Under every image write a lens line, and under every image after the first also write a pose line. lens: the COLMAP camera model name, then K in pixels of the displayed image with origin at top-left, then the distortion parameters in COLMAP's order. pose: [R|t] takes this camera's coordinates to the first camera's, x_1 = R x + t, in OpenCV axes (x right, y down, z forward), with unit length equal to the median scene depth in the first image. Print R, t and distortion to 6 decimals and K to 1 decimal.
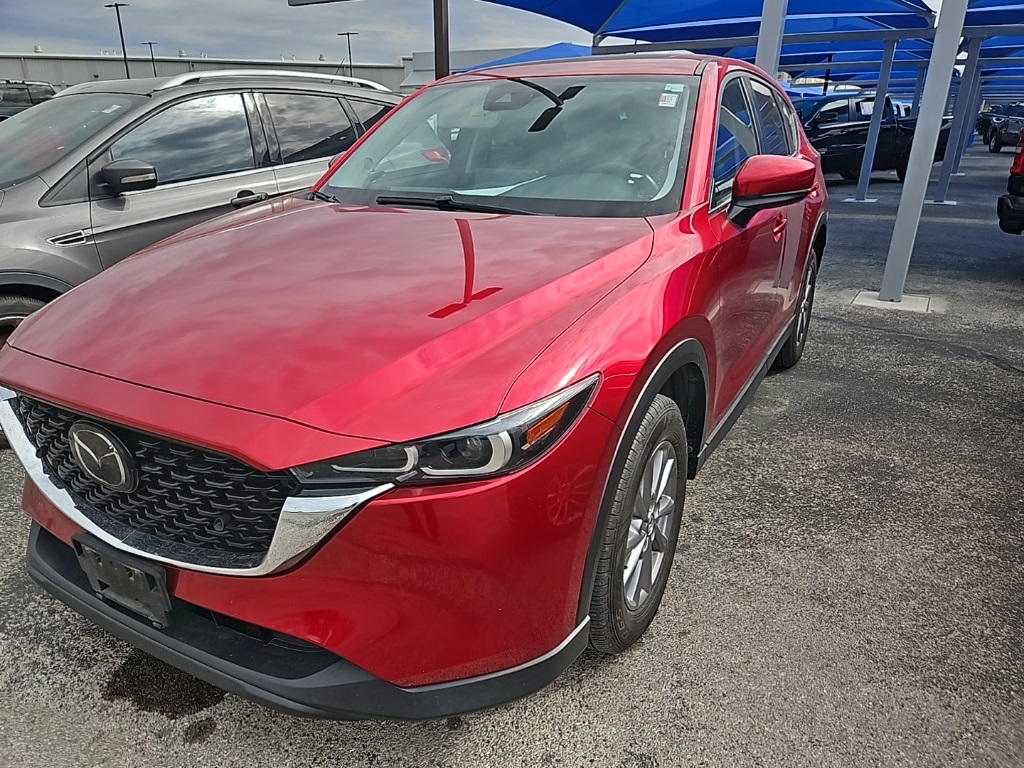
lens RADIAL K [[671.4, 0, 512.0], [0, 671.4, 384.0], [0, 0, 1]] dist [0.067736, -0.060835]
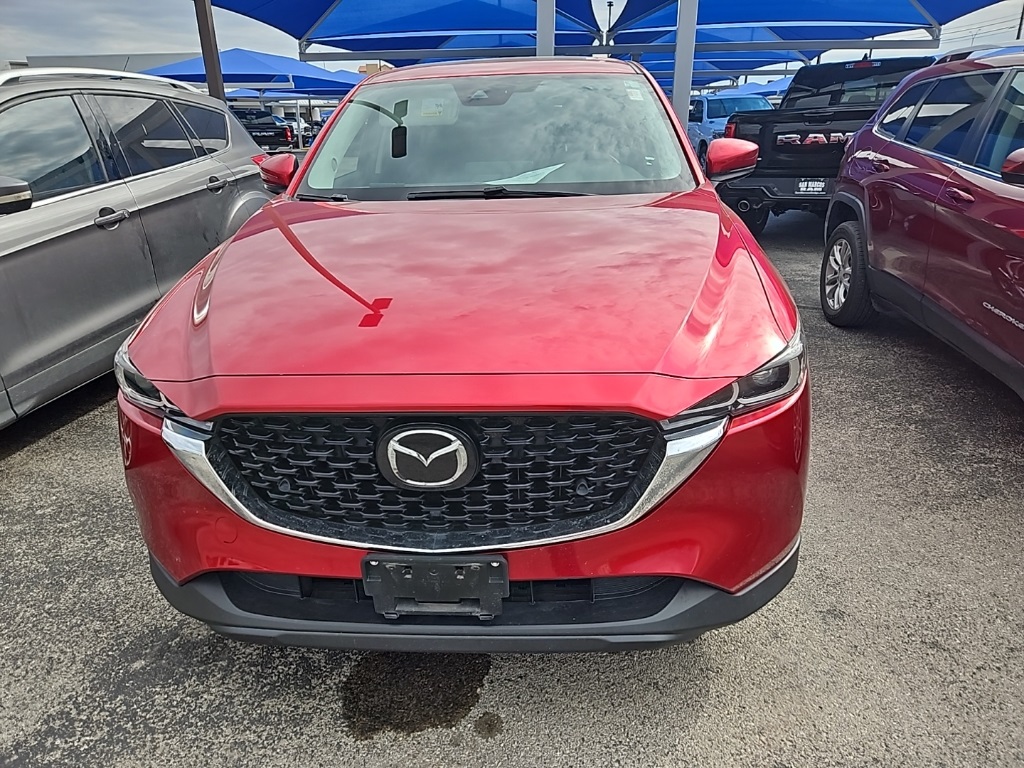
lens RADIAL K [[676.9, 0, 512.0], [0, 676.9, 384.0], [0, 0, 1]] dist [0.012187, 0.004198]
pose [[0.902086, -0.172180, 0.395720, -0.473345], [0.176643, 0.983946, 0.025444, 0.000999], [-0.393748, 0.046949, 0.918019, 0.039374]]
